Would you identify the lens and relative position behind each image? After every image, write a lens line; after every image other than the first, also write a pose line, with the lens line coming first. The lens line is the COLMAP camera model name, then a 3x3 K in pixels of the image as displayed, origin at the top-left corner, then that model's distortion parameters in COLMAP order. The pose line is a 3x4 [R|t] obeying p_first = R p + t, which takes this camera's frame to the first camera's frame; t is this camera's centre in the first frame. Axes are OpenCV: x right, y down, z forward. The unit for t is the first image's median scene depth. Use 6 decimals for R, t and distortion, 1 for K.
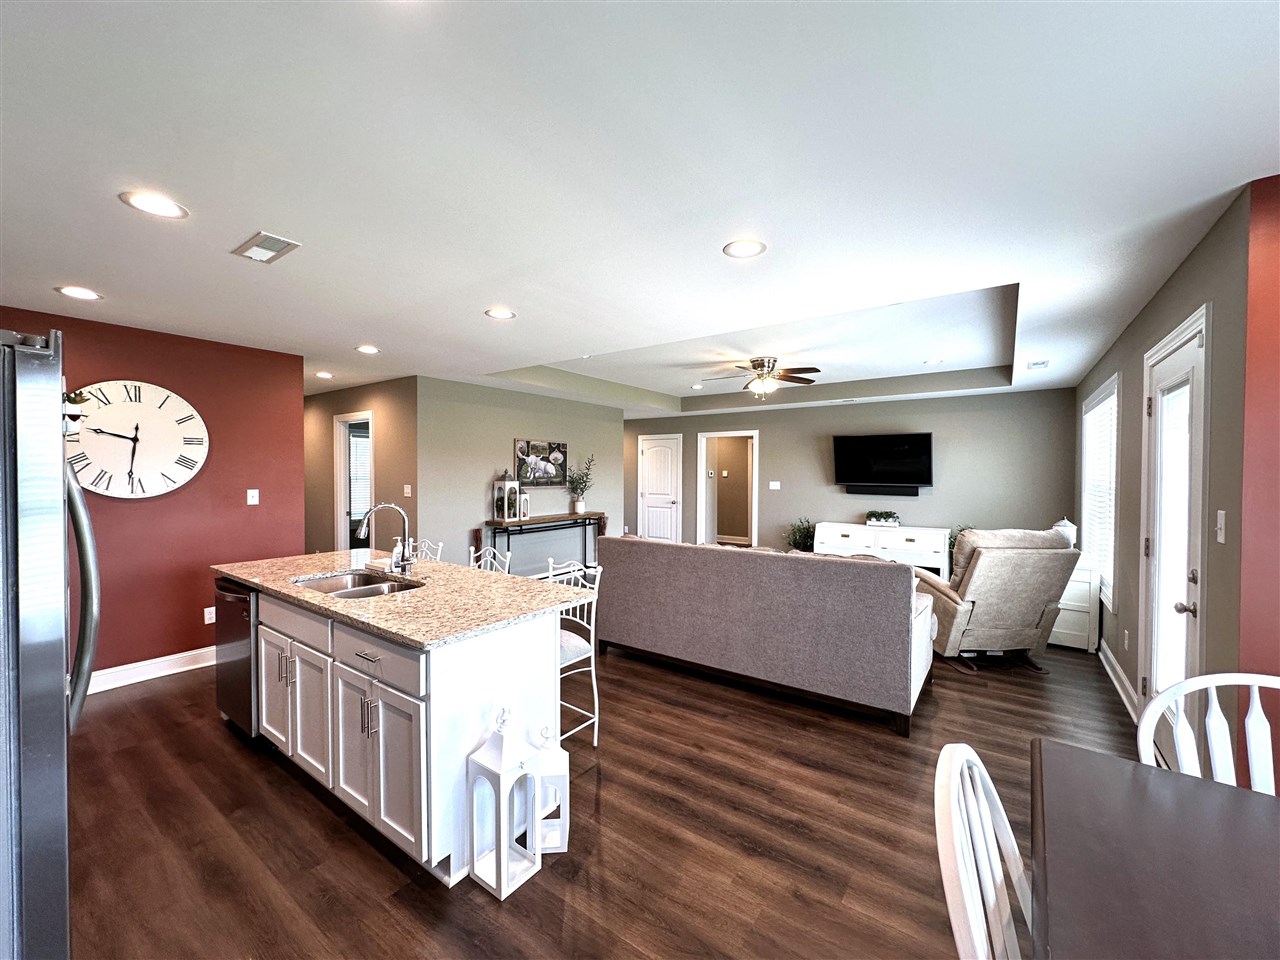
lens RADIAL K [[510.5, 0, 640.3], [0, 510.5, 480.5], [0, 0, 1]] dist [-0.002936, 0.000642]
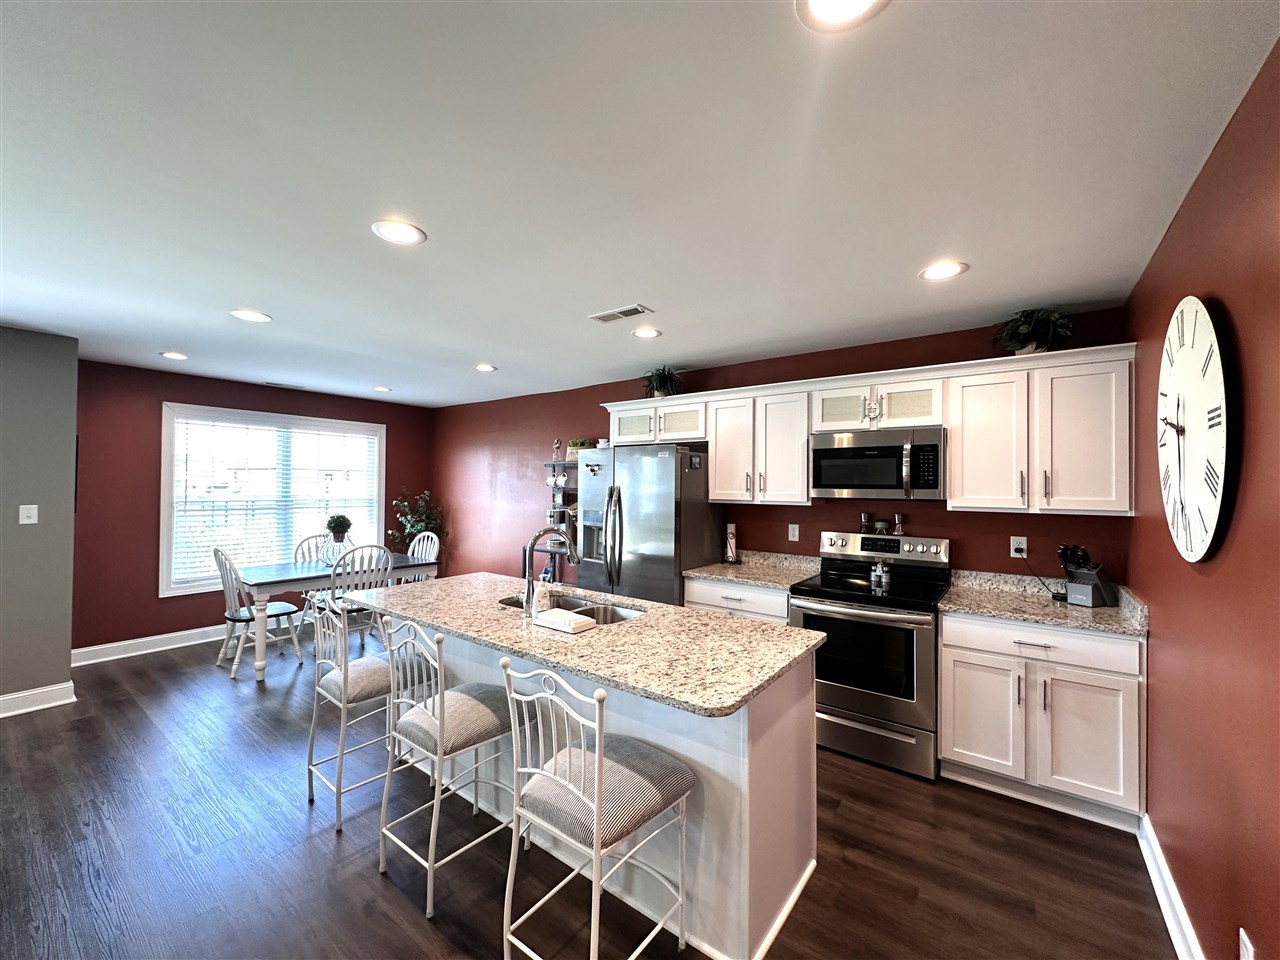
lens RADIAL K [[510.5, 0, 640.3], [0, 510.5, 480.5], [0, 0, 1]] dist [-0.002936, 0.000642]
pose [[-0.999749, -0.011827, 0.019011, -0.280119], [-0.011679, 0.999901, 0.007882, -0.018303], [-0.019102, 0.007658, -0.999788, 0.781423]]
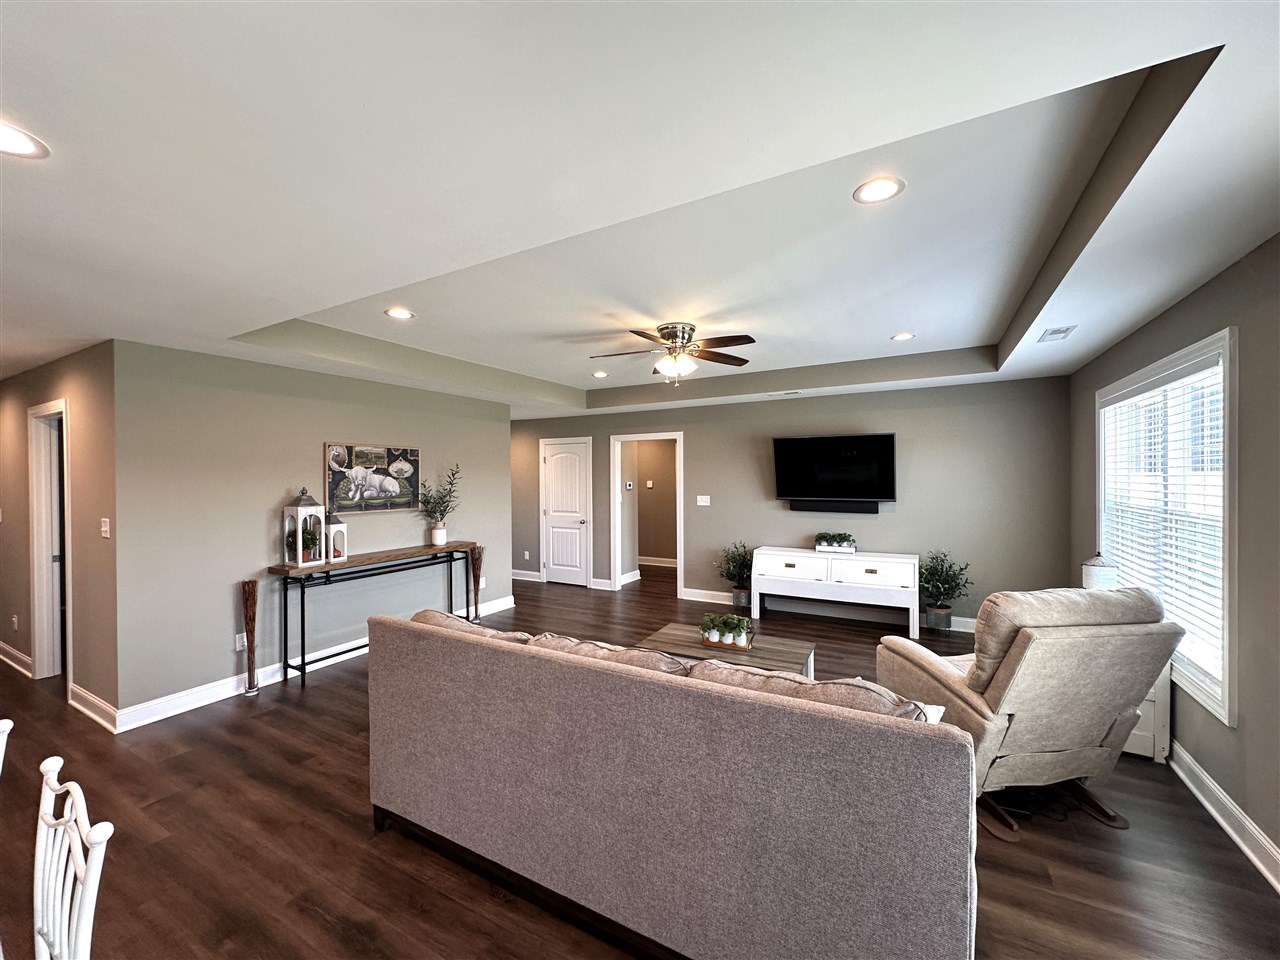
lens RADIAL K [[510.5, 0, 640.3], [0, 510.5, 480.5], [0, 0, 1]] dist [-0.002936, 0.000642]
pose [[0.993872, -0.011103, 0.109982, 0.094544], [0.012297, 0.999872, -0.010188, -0.018176], [-0.109854, 0.011478, 0.993881, 0.262252]]
